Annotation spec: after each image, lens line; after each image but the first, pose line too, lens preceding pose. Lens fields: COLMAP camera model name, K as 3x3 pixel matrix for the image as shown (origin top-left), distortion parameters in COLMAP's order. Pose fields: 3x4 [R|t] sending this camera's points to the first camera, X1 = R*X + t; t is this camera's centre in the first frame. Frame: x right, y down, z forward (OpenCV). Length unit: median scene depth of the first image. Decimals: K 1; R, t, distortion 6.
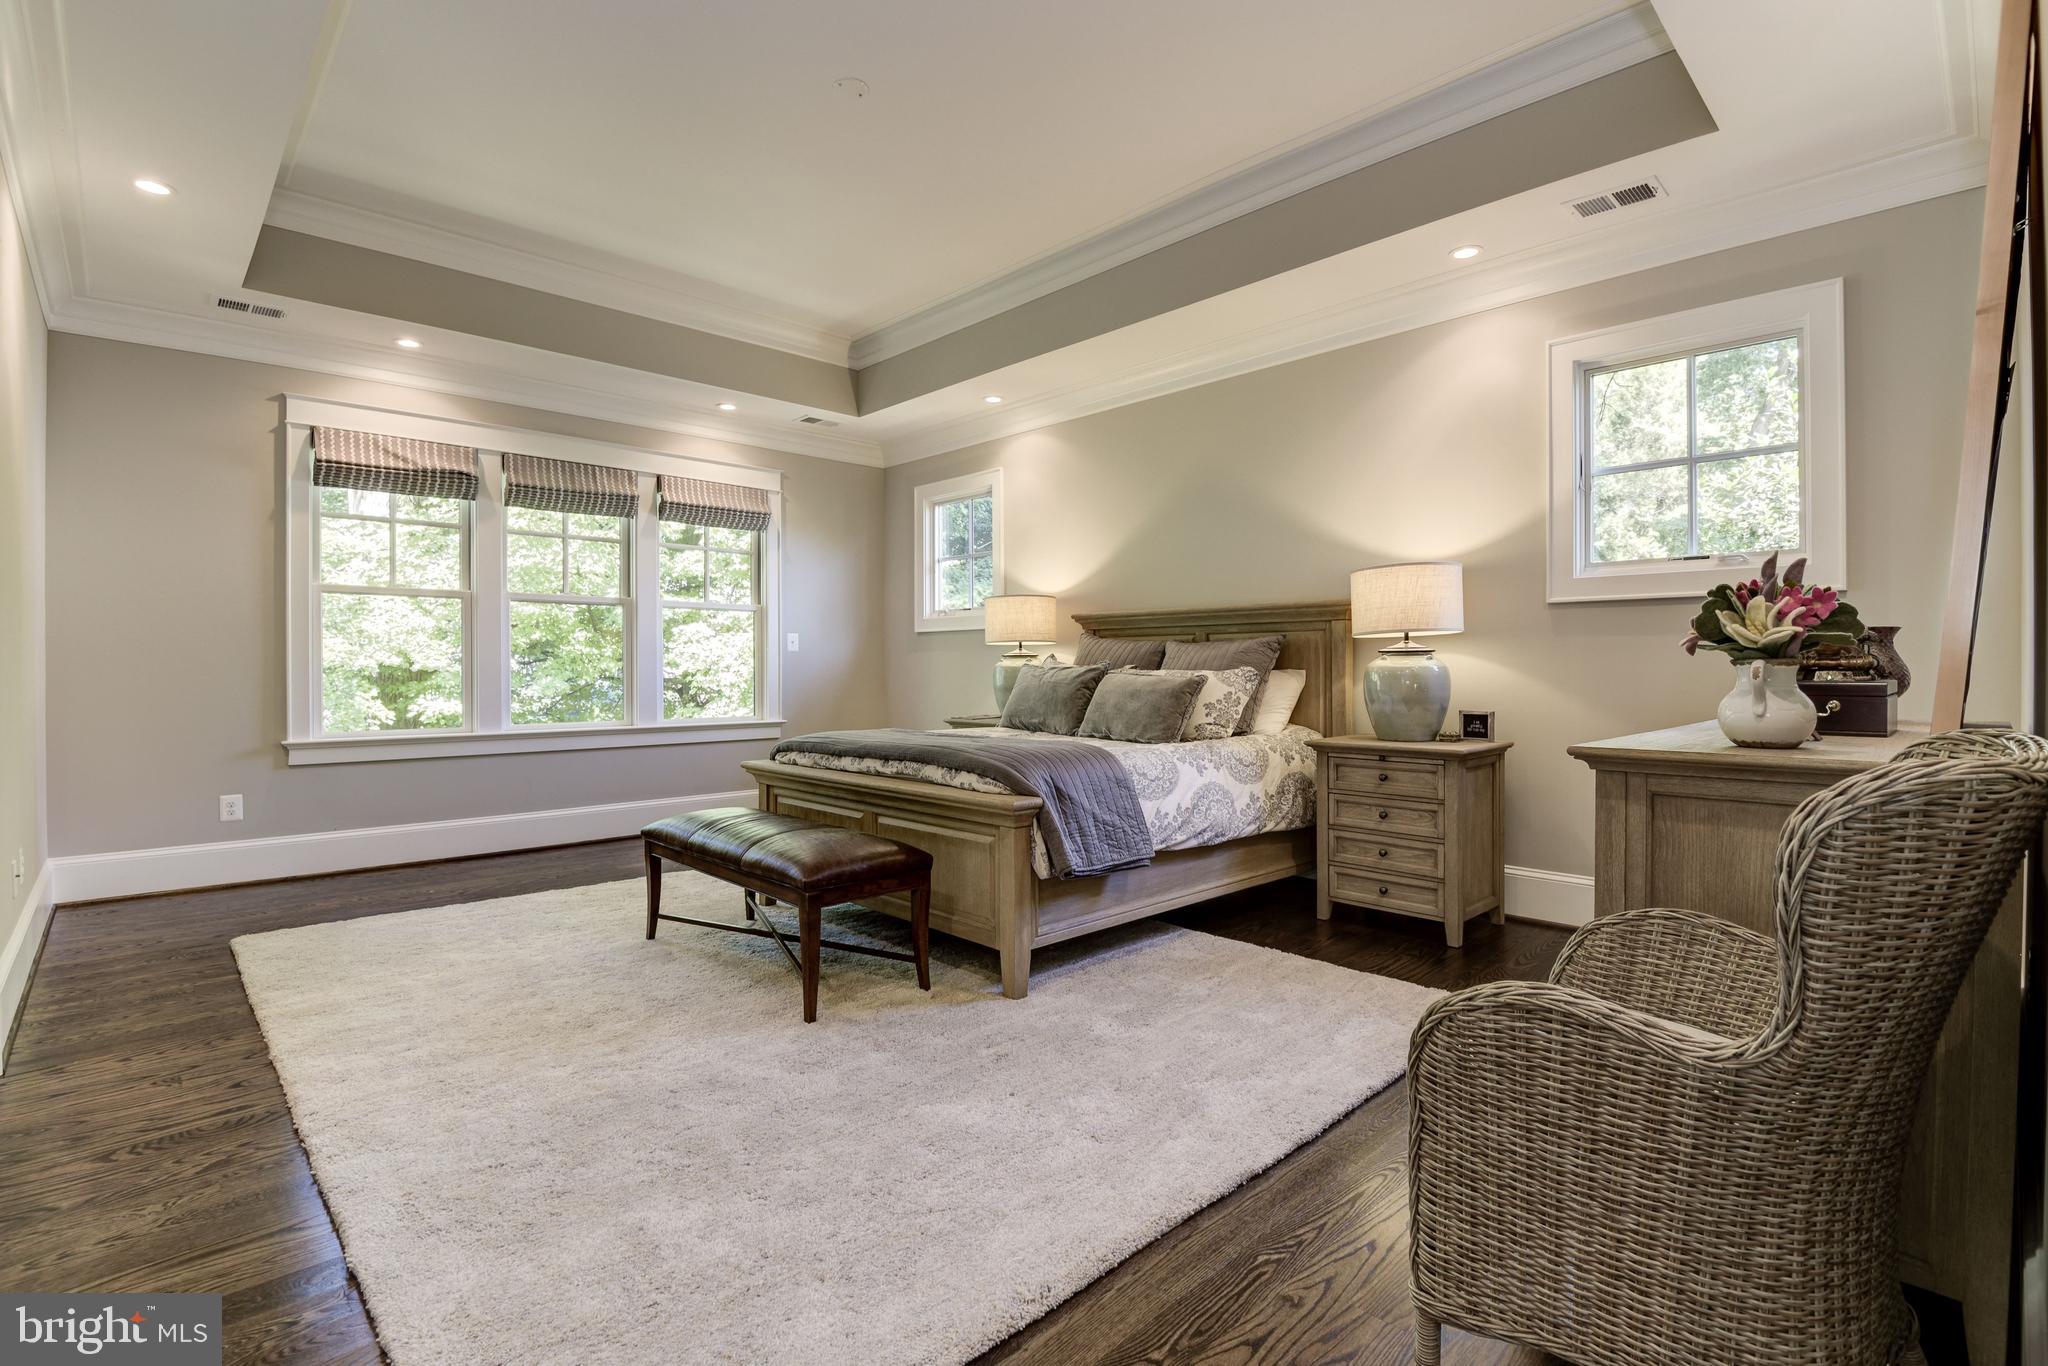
lens RADIAL K [[939.3, 0, 1024.0], [0, 939.3, 683.0], [0, 0, 1]] dist [-0.003912, -0.000540]
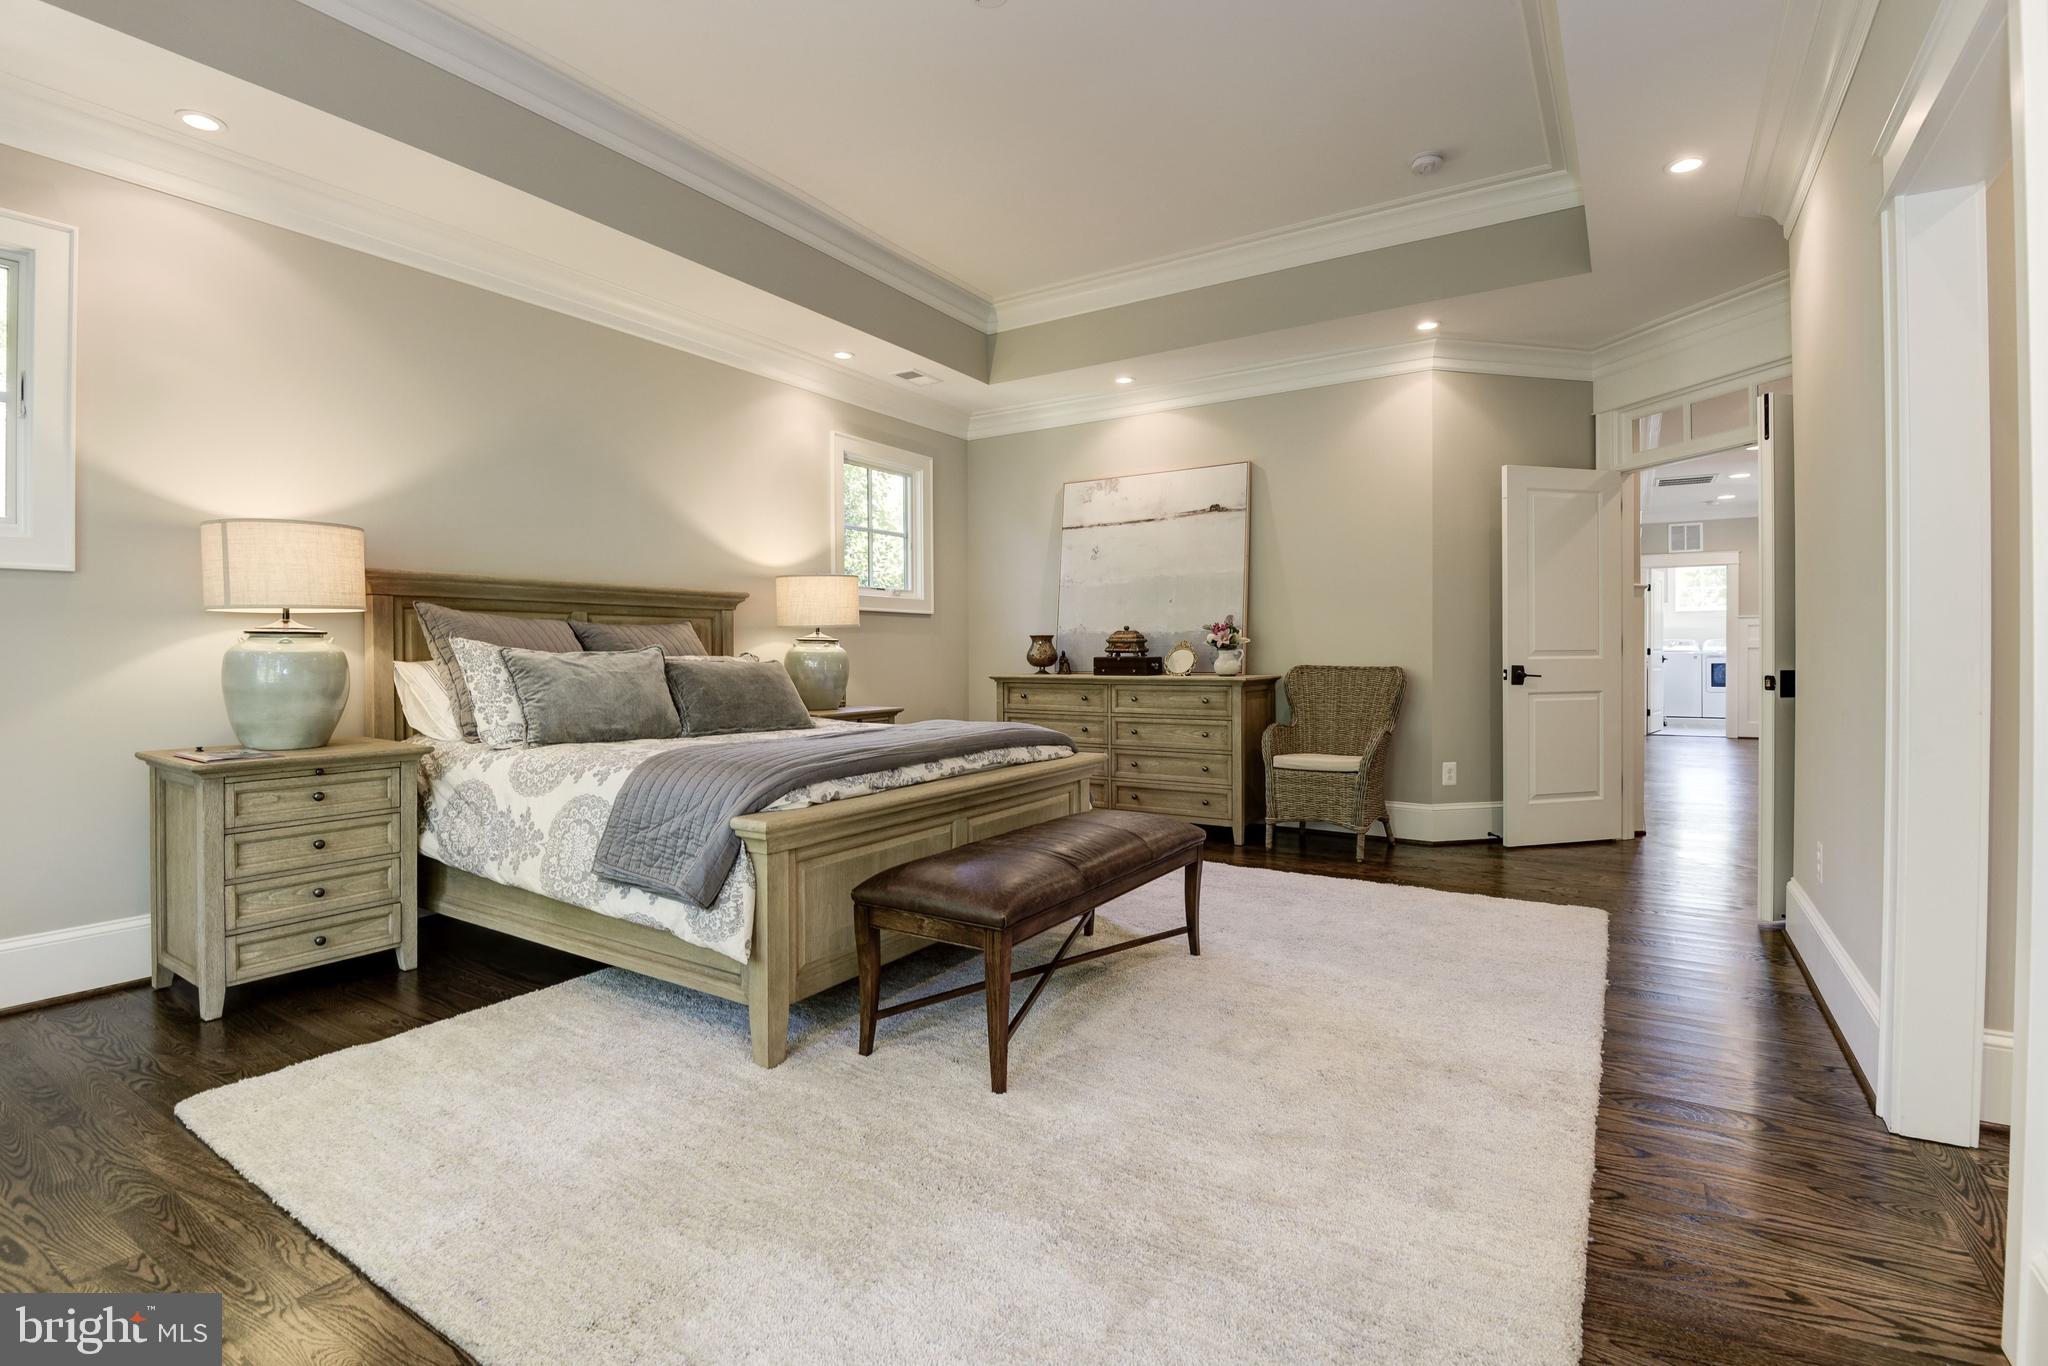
lens RADIAL K [[952.4, 0, 1022.2], [0, 952.4, 652.9], [0, 0, 1]] dist [0.001964, 0.000359]
pose [[-0.226248, 0.002831, 0.974066, -0.924705], [0.024933, 0.999685, 0.002885, -0.013849], [-0.973751, 0.024939, -0.226247, 1.030124]]
